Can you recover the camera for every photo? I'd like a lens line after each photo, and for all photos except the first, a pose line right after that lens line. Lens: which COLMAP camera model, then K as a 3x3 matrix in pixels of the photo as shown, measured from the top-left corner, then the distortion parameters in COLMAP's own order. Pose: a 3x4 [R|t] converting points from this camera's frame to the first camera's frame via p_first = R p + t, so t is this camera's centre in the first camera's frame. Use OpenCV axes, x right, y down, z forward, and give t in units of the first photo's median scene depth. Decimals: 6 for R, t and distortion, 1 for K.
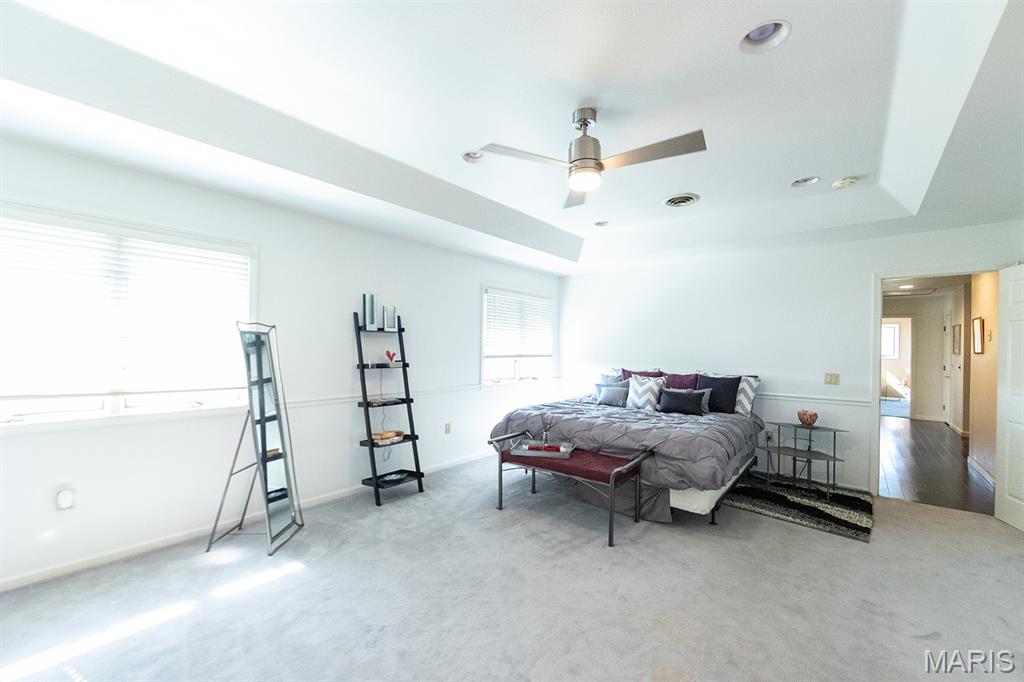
lens RADIAL K [[403.7, 0, 510.6], [0, 403.7, 347.4], [0, 0, 1]] dist [-0.000990, -0.000251]
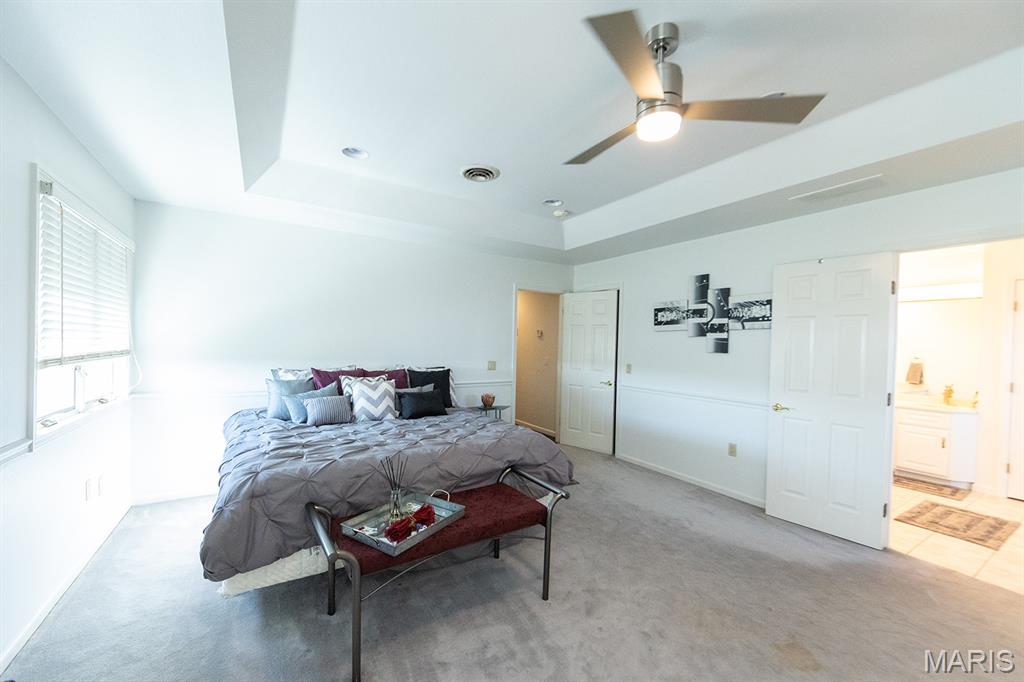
lens RADIAL K [[403.7, 0, 510.6], [0, 403.7, 347.4], [0, 0, 1]] dist [-0.000990, -0.000251]
pose [[0.306846, -0.021614, 0.951514, -0.365241], [-0.017616, 0.999442, 0.028384, -0.012318], [-0.951596, -0.025471, 0.306294, 0.601325]]
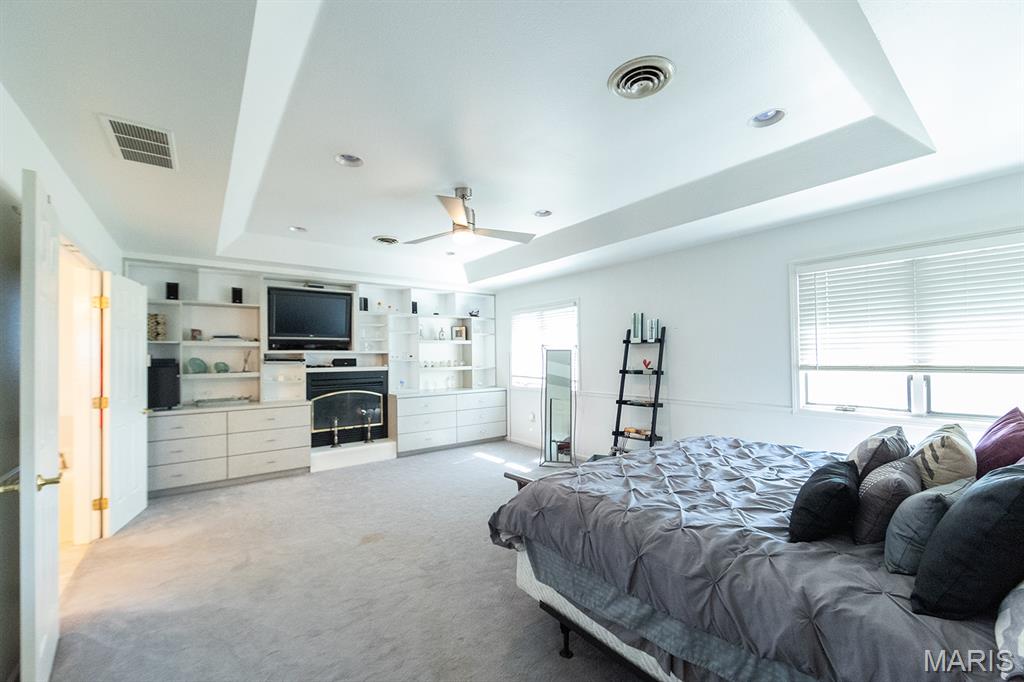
lens RADIAL K [[403.7, 0, 510.6], [0, 403.7, 347.4], [0, 0, 1]] dist [-0.000990, -0.000251]
pose [[-0.196127, -0.030872, -0.980092, 0.893334], [0.009110, 0.999404, -0.033303, 0.008415], [0.980536, -0.015460, -0.195729, 0.840894]]
